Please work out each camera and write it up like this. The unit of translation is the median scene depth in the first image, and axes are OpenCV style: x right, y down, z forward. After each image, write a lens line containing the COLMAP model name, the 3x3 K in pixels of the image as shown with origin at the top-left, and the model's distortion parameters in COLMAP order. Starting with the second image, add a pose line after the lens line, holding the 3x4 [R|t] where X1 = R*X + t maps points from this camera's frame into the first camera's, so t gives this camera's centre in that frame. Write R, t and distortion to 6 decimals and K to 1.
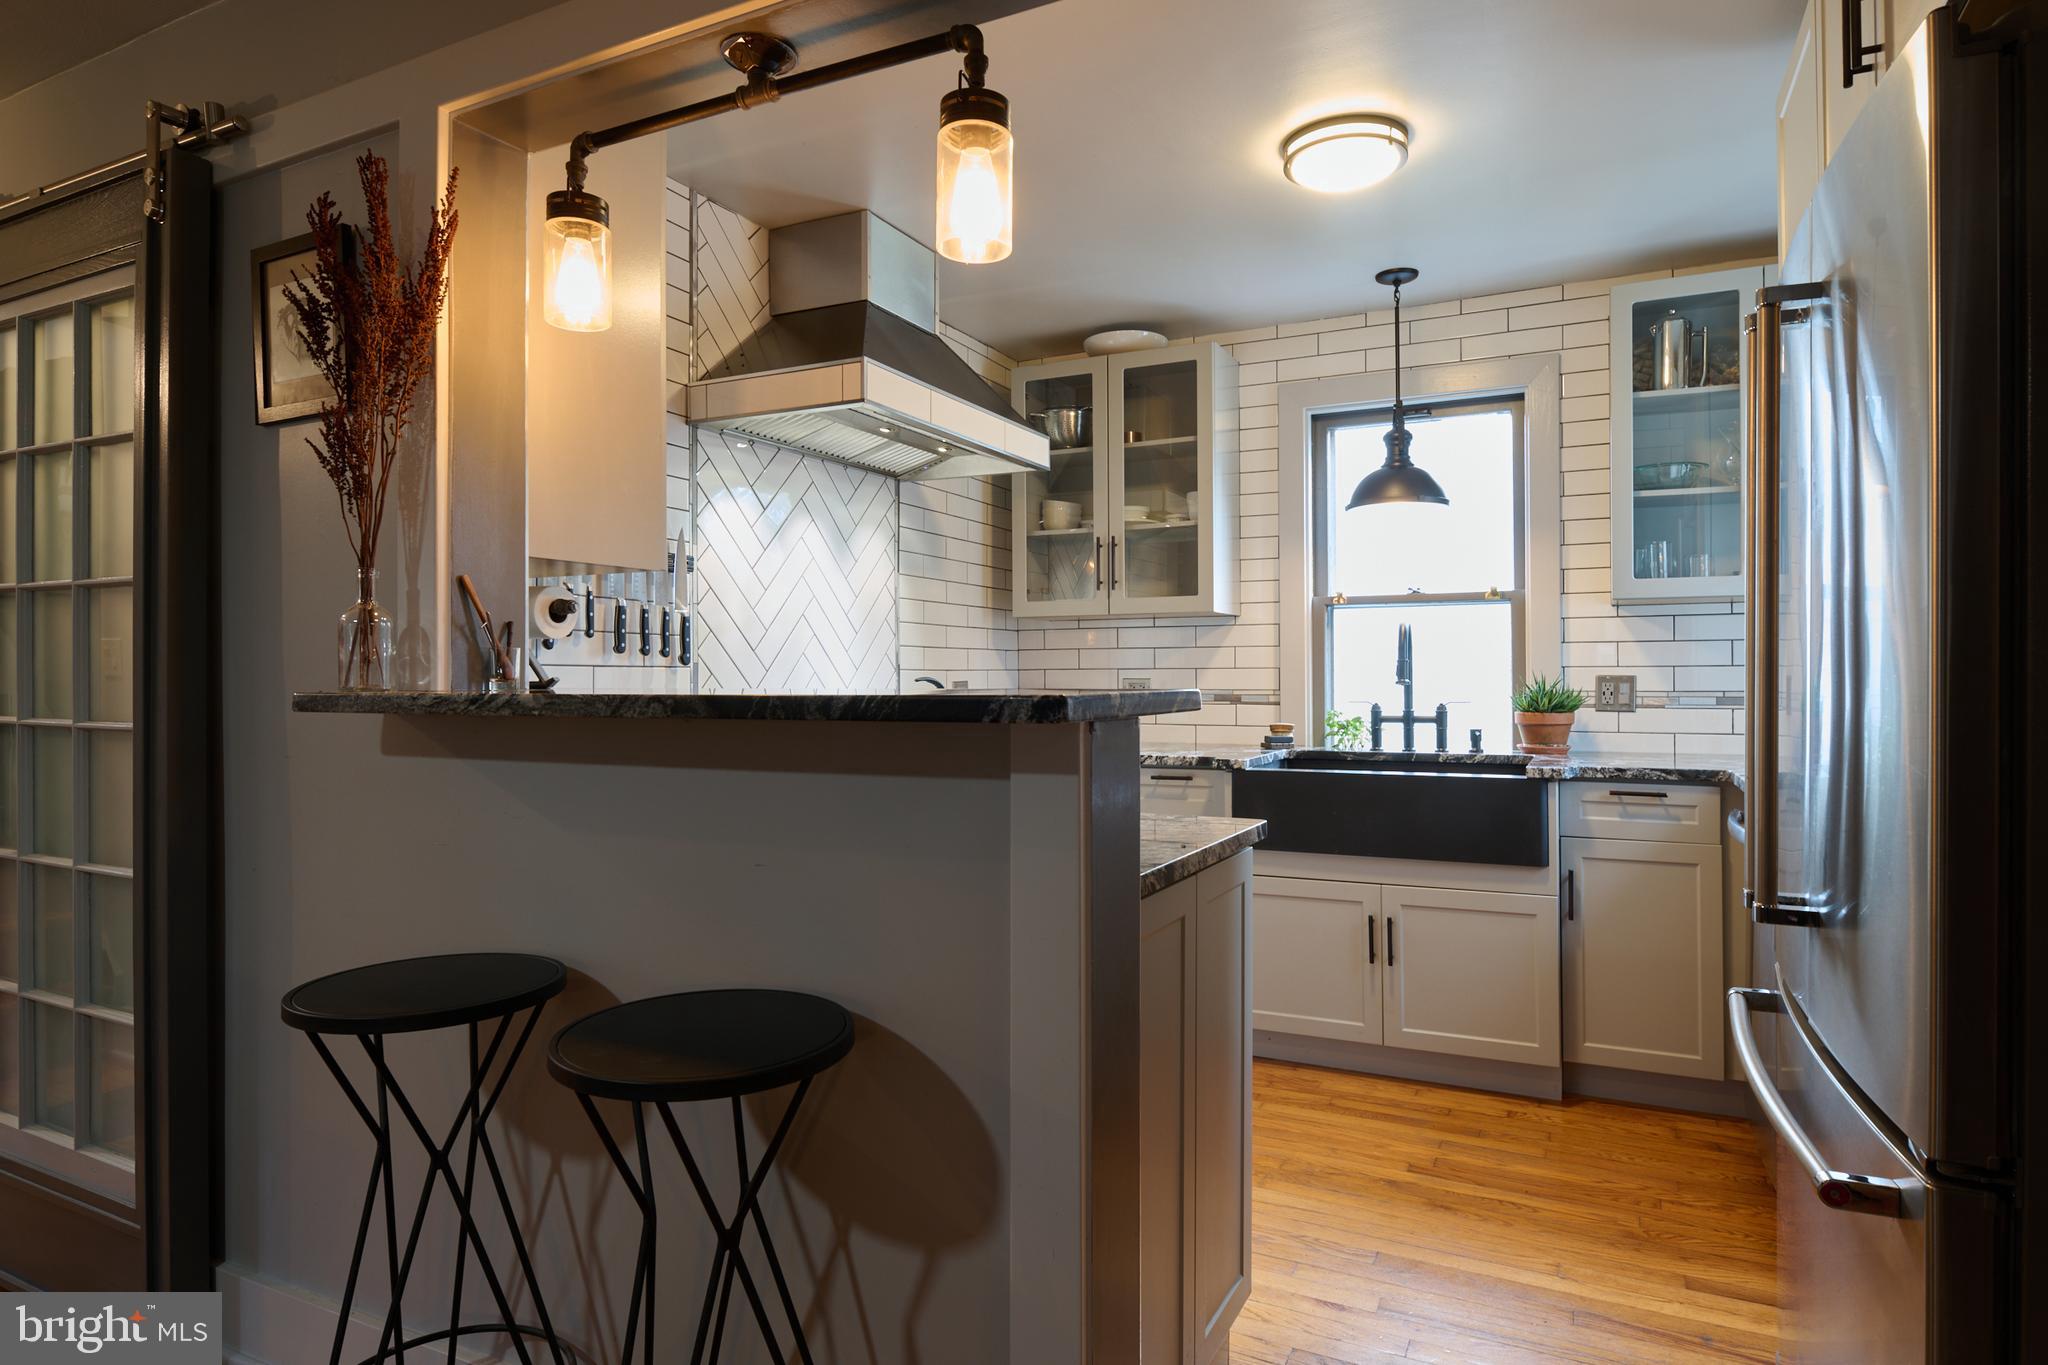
lens RADIAL K [[1159.3, 0, 1024.5], [0, 1159.3, 664.4], [0, 0, 1]] dist [-0.004299, -0.007526]
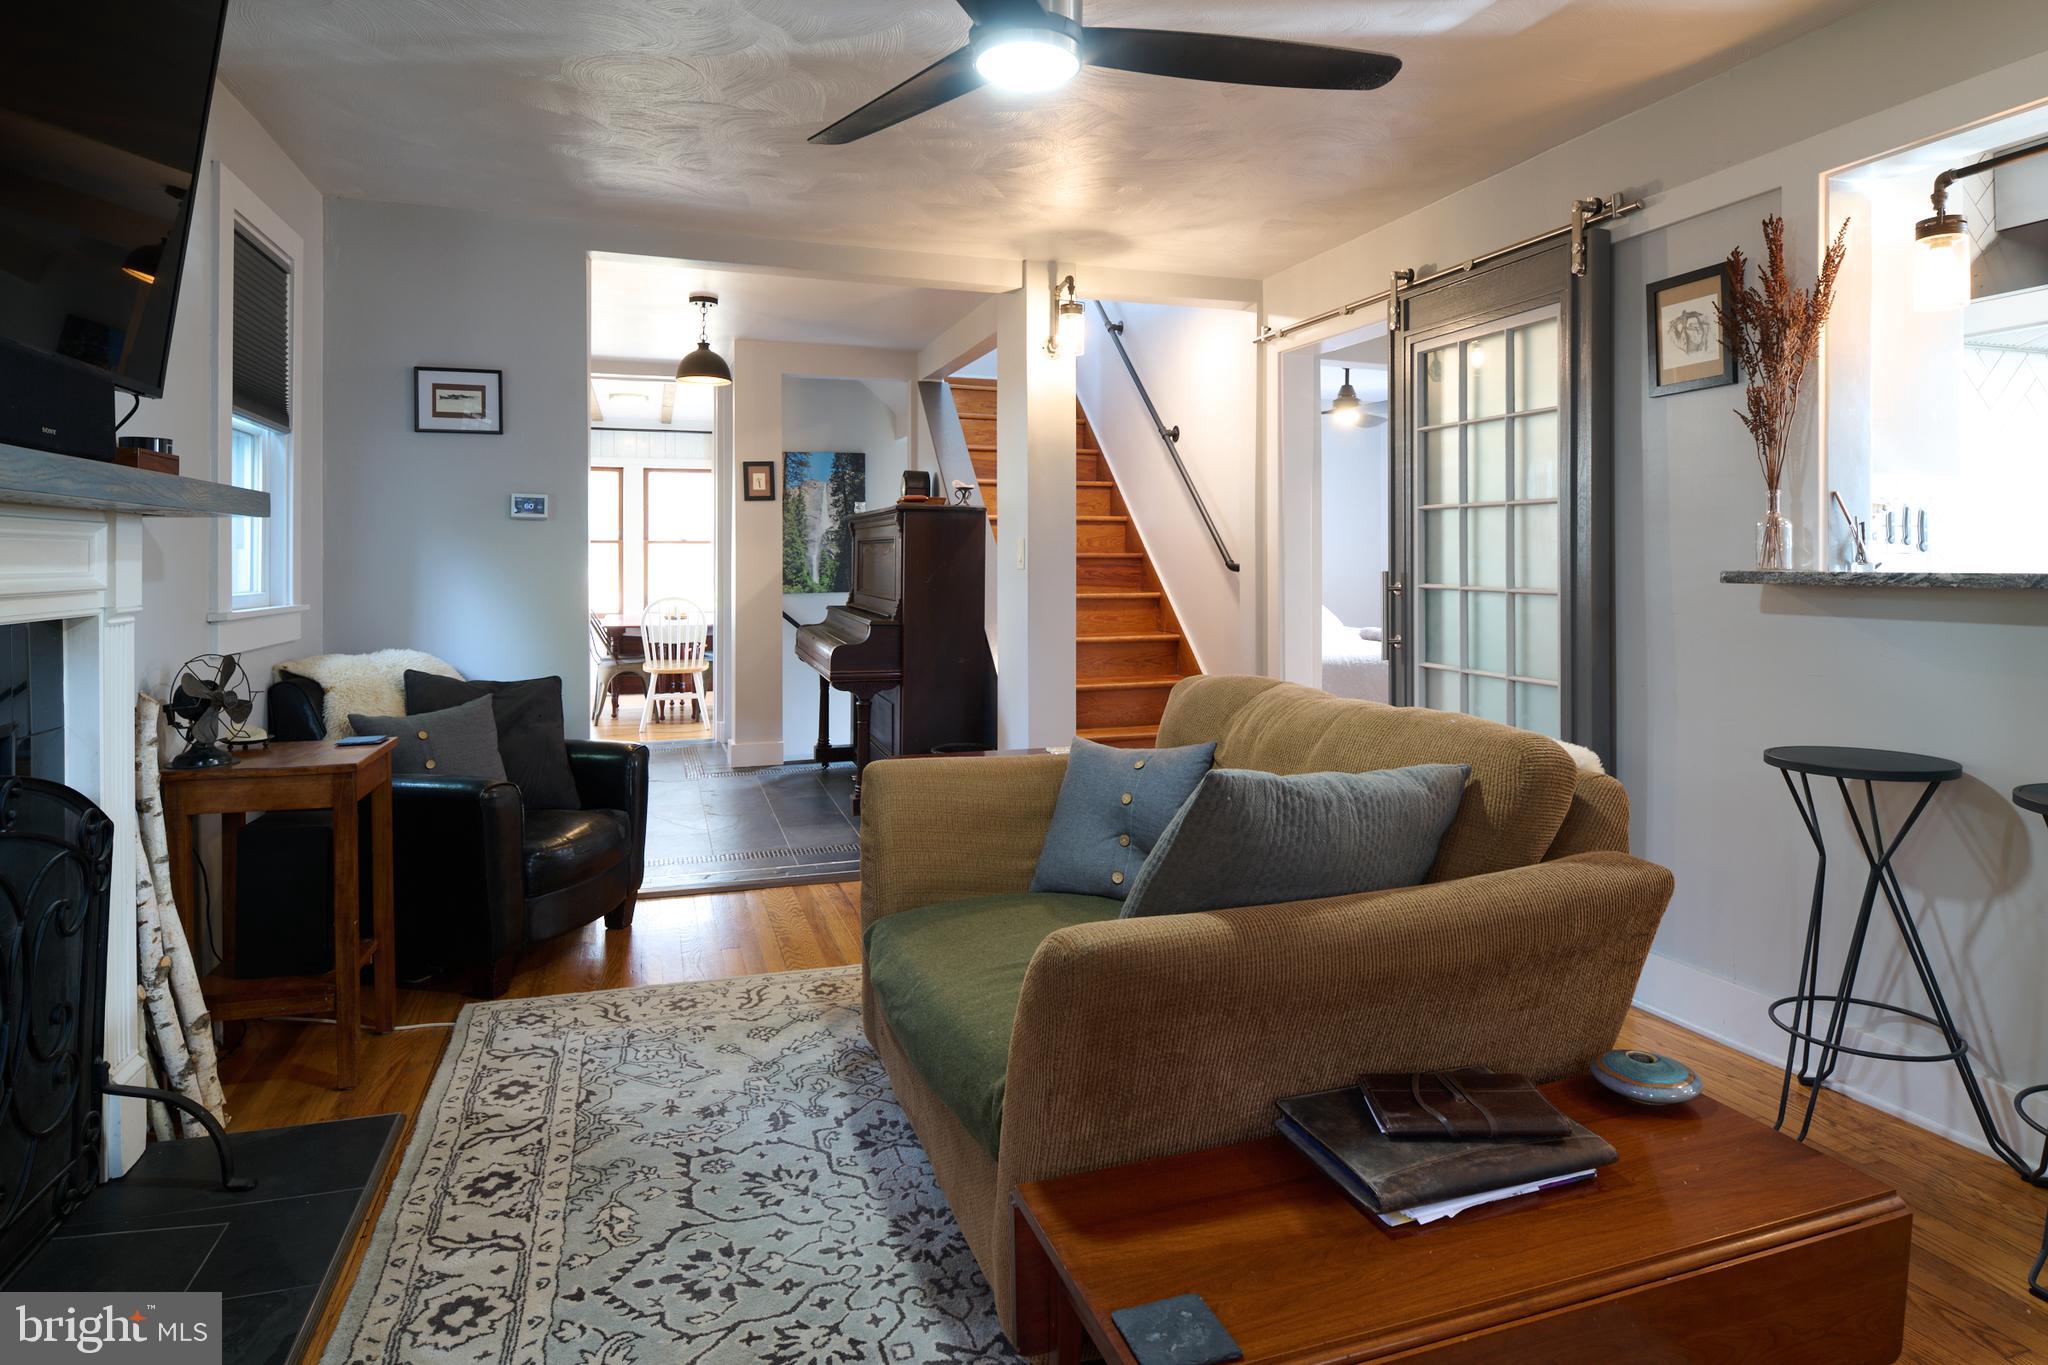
lens RADIAL K [[1121.9, 0, 1079.1], [0, 1121.9, 564.8], [0, 0, 1]] dist [-0.003366, -0.004899]
pose [[0.726410, 0.006067, -0.687235, -0.118743], [0.004174, 0.999904, 0.013240, -0.004322], [0.687249, -0.012486, 0.726315, -0.388374]]
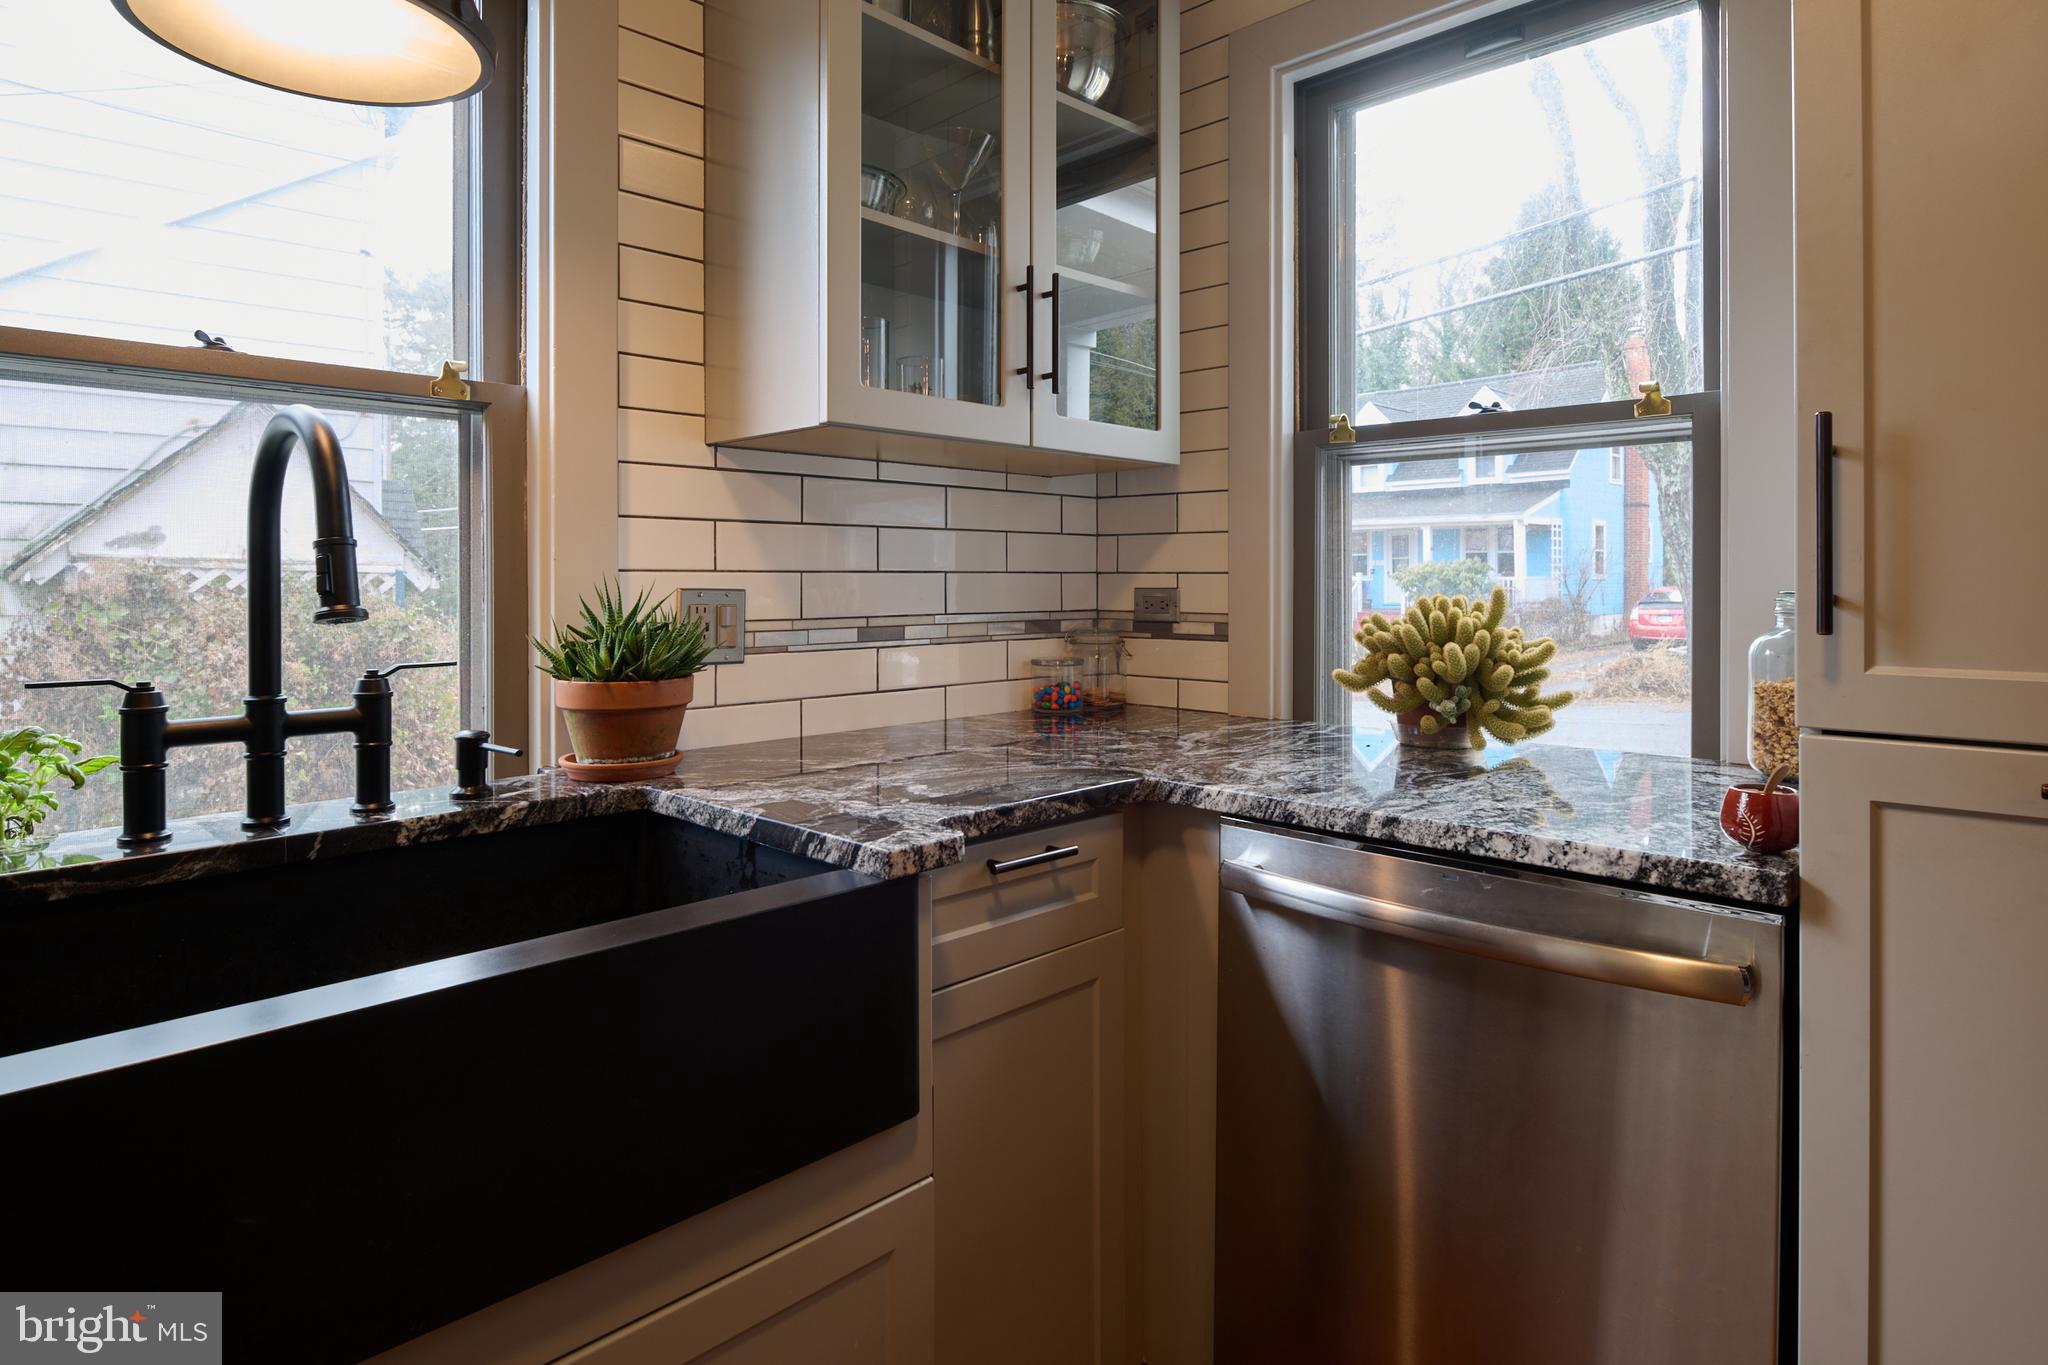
lens RADIAL K [[1121.9, 0, 1059.6], [0, 1121.9, 578.0], [0, 0, 1]] dist [-0.003366, -0.004899]
pose [[0.288445, 0.007961, 0.957463, 0.123089], [-0.010862, 0.999928, -0.005042, 0.006895], [-0.957435, -0.008945, 0.288510, 0.858535]]
